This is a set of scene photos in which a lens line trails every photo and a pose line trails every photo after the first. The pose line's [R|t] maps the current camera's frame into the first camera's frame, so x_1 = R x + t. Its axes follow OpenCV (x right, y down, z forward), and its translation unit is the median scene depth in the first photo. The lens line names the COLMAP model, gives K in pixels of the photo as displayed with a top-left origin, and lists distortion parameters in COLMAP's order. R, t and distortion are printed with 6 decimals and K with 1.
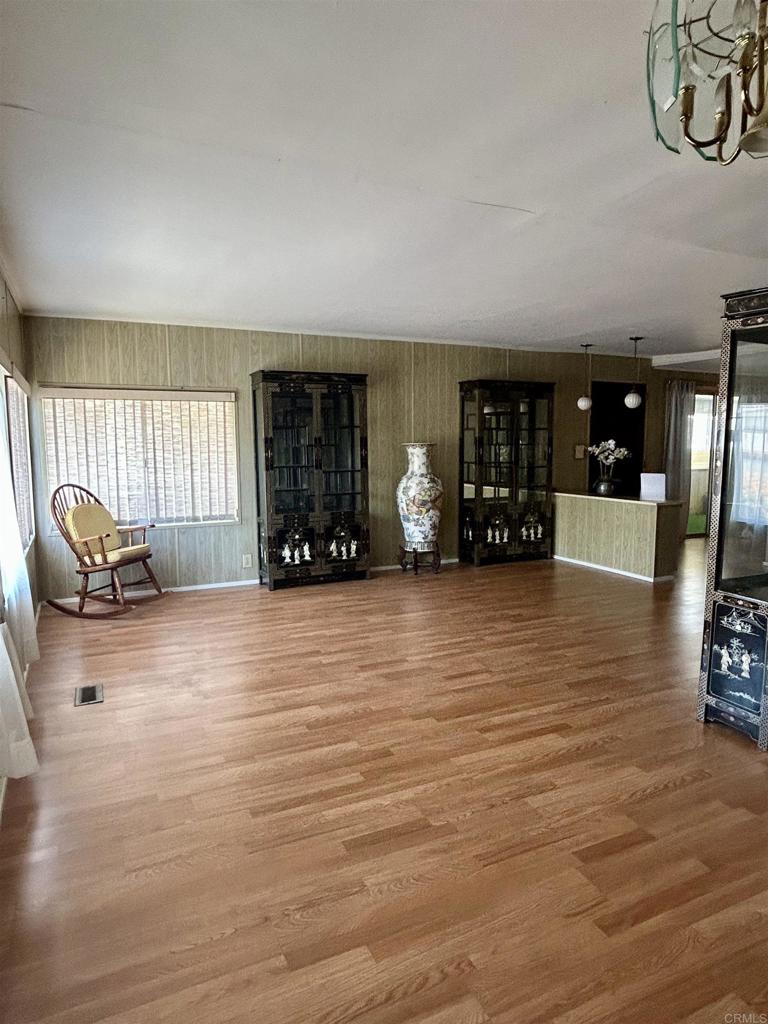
lens RADIAL K [[629.3, 0, 380.4], [0, 629.3, 510.1], [0, 0, 1]] dist [0.039788, 0.001136]
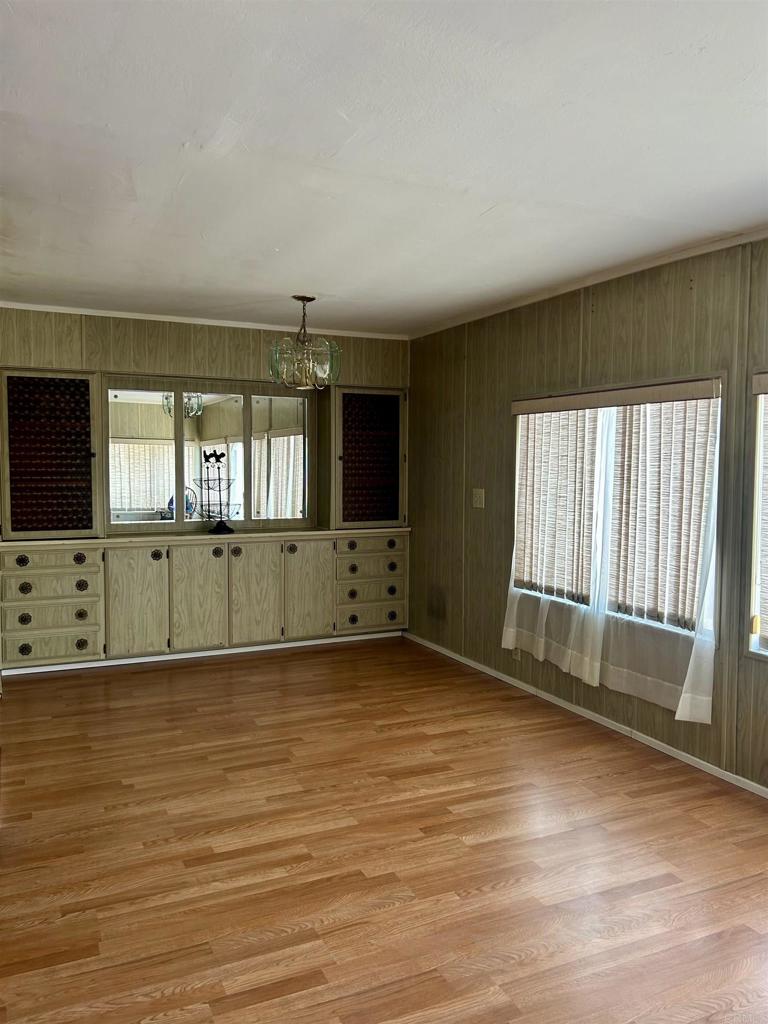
lens RADIAL K [[785.4, 0, 383.1], [0, 785.4, 516.0], [0, 0, 1]] dist [0.012431, 0.001415]
pose [[-0.999988, -0.003071, -0.003818, 0.082415], [-0.003696, 0.984321, 0.176350, -0.258982], [0.003216, 0.176362, -0.984320, 2.128493]]
